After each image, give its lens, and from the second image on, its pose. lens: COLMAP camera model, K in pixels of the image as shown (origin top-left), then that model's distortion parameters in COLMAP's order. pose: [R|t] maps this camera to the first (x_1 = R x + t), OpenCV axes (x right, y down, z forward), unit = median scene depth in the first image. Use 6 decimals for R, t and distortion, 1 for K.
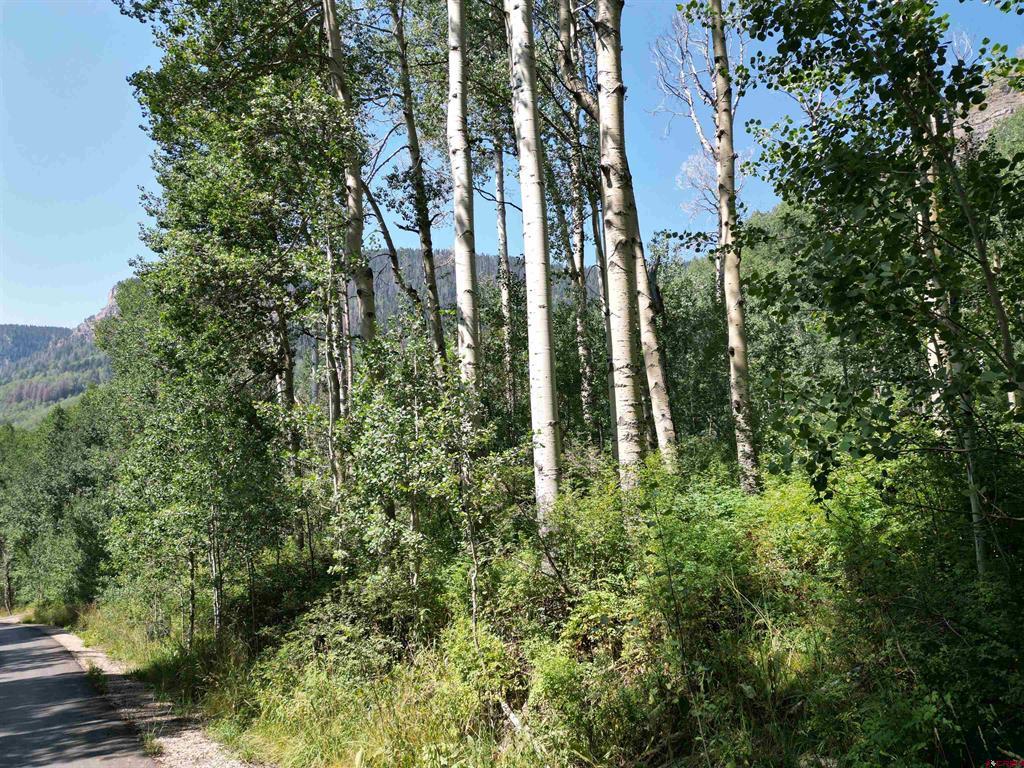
lens RADIAL K [[718.5, 0, 512.0], [0, 718.5, 384.0], [0, 0, 1]] dist [0.059028, -0.057371]
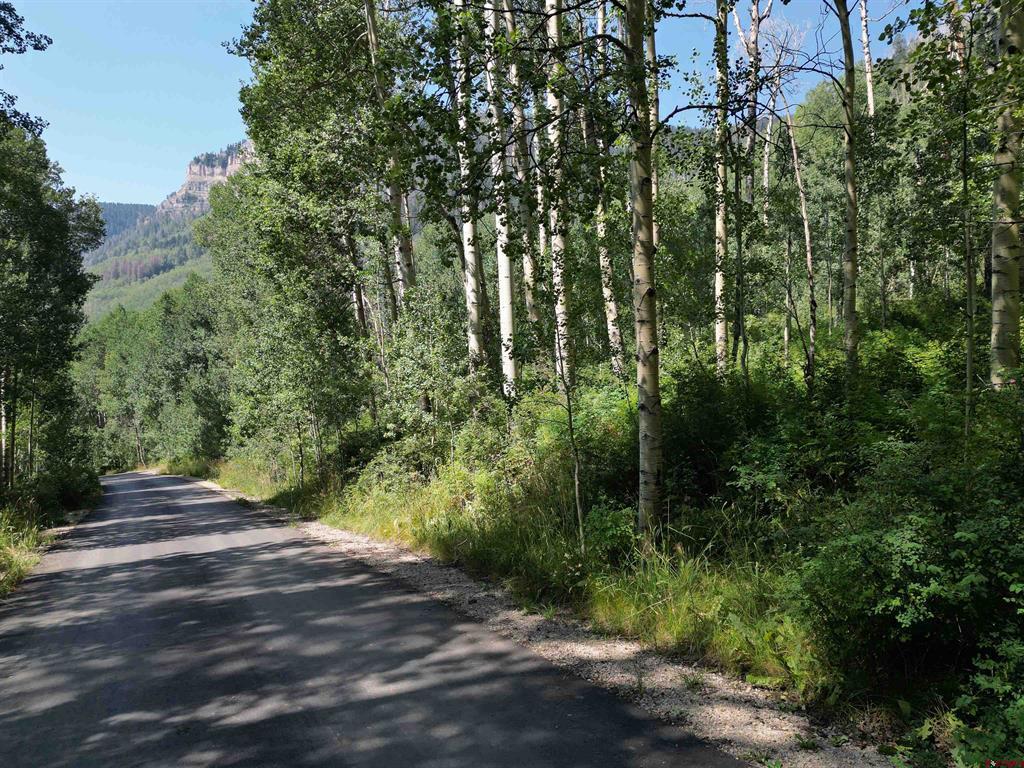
lens RADIAL K [[718.5, 0, 512.0], [0, 718.5, 384.0], [0, 0, 1]] dist [0.059028, -0.057371]
pose [[0.994920, 0.000283, -0.100664, 0.105060], [0.017615, 0.984076, 0.176871, -0.075857], [0.099111, -0.177746, 0.979073, -0.294663]]
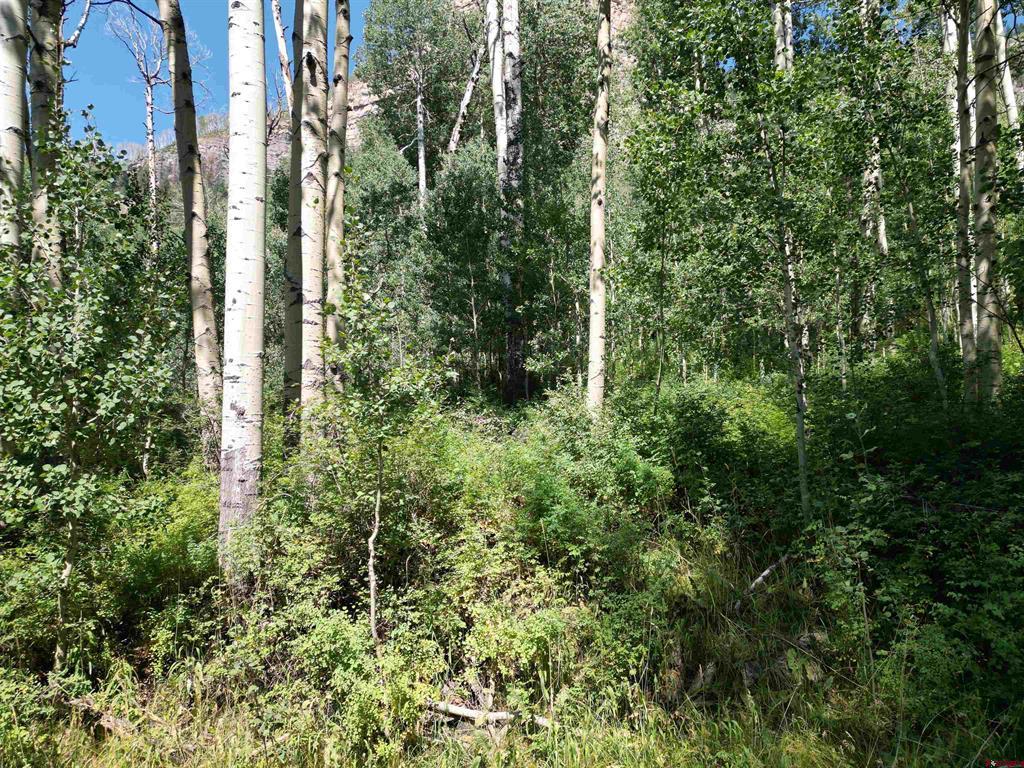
lens RADIAL K [[718.5, 0, 512.0], [0, 718.5, 384.0], [0, 0, 1]] dist [0.059028, -0.057371]
pose [[0.530041, 0.110287, 0.840770, -0.243204], [-0.116366, 0.991586, -0.056711, 0.053799], [-0.839950, -0.067778, 0.538415, 0.197639]]
